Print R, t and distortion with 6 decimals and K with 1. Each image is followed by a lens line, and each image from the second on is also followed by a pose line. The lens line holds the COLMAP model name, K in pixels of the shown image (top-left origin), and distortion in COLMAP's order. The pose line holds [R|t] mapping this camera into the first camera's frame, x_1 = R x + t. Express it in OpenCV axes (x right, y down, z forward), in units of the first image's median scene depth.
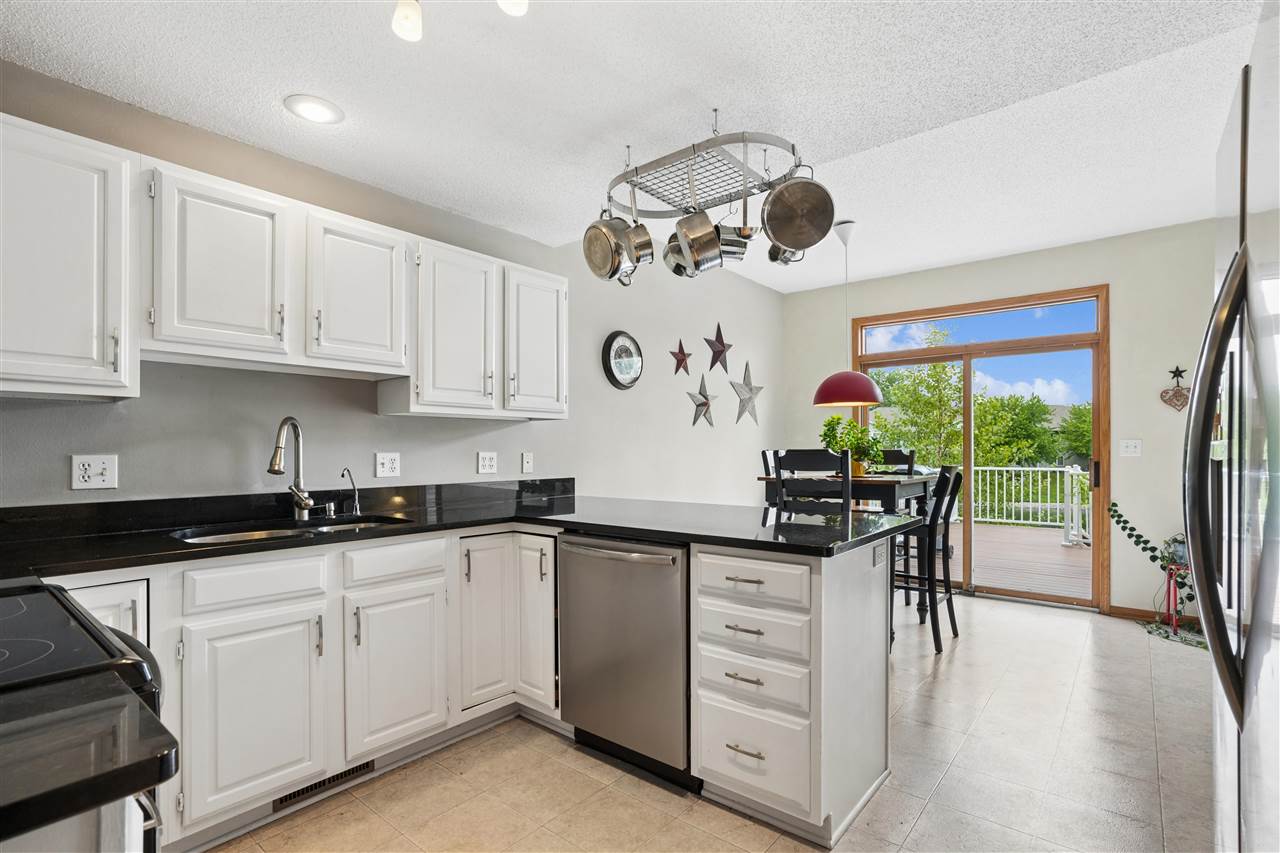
lens RADIAL K [[609.5, 0, 639.9], [0, 609.5, 445.7], [0, 0, 1]] dist [-0.012711, 0.000114]
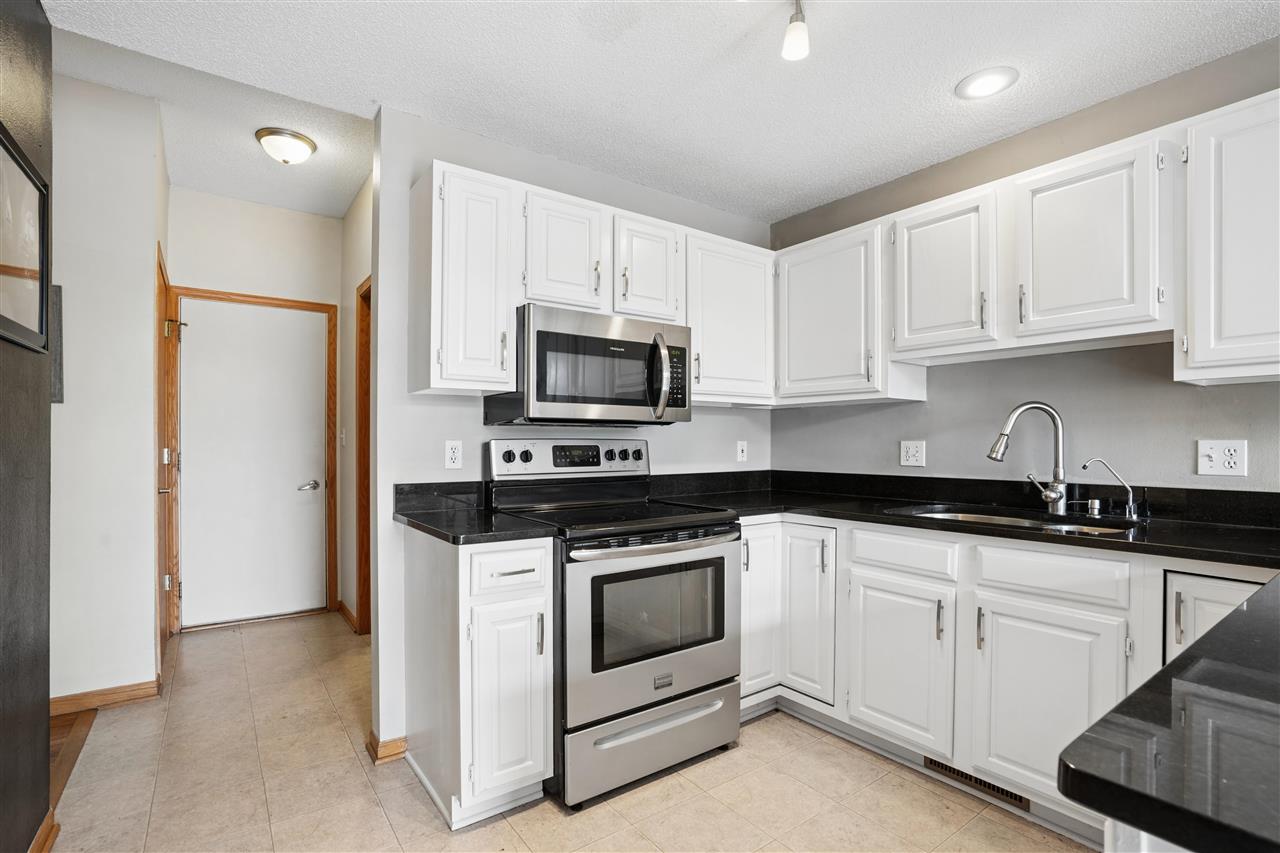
lens RADIAL K [[613.2, 0, 638.8], [0, 613.2, 438.2], [0, 0, 1]] dist [-0.002195, -0.000201]
pose [[-0.252037, 0.003055, -0.967713, 0.416172], [0.013096, 0.999914, -0.000254, 0.001155], [0.967629, -0.012737, -0.252056, 0.539650]]
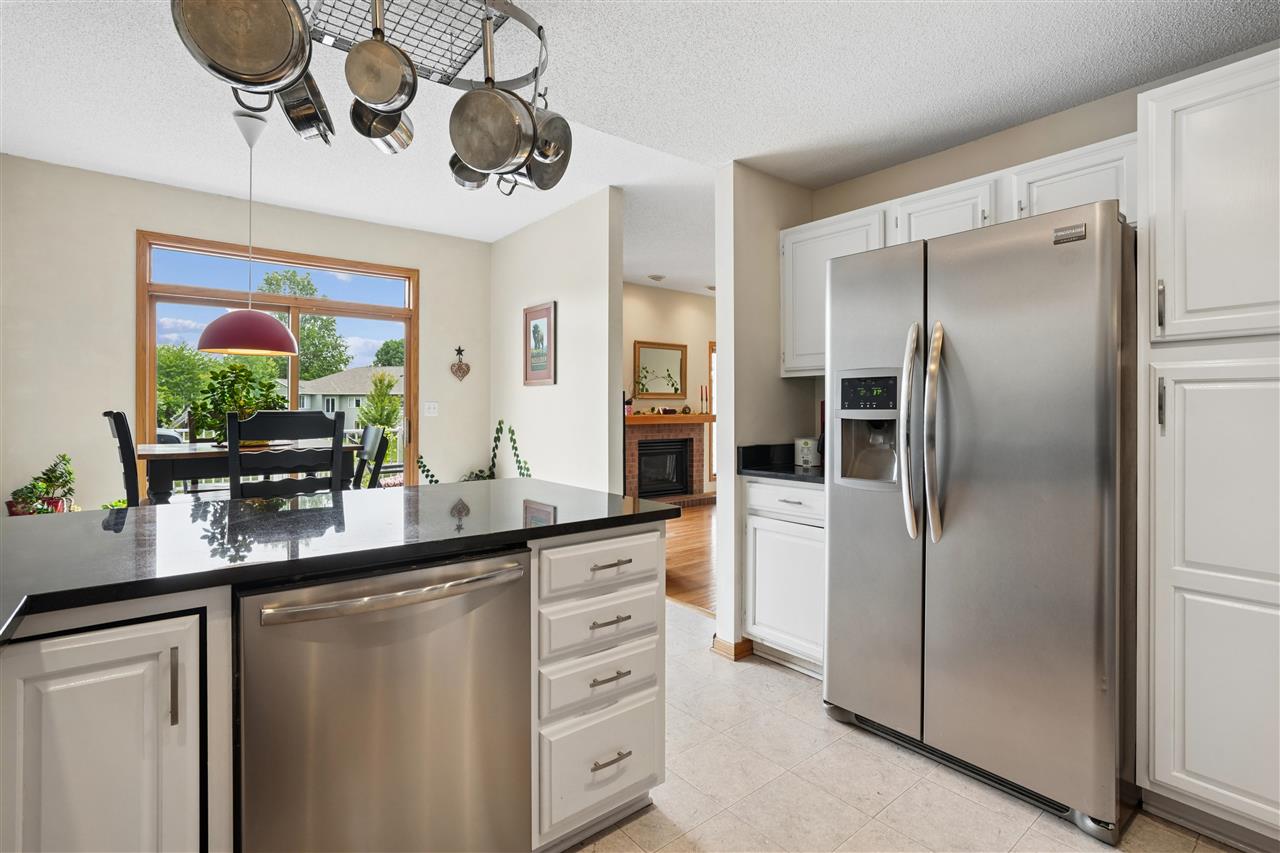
lens RADIAL K [[607.3, 0, 636.2], [0, 607.3, 409.8], [0, 0, 1]] dist [-0.004915, 0.000107]
pose [[0.220665, 0.000400, 0.975350, -0.292985], [-0.010156, 0.999947, 0.001888, -0.001706], [-0.975297, -0.010322, 0.220657, 0.340239]]
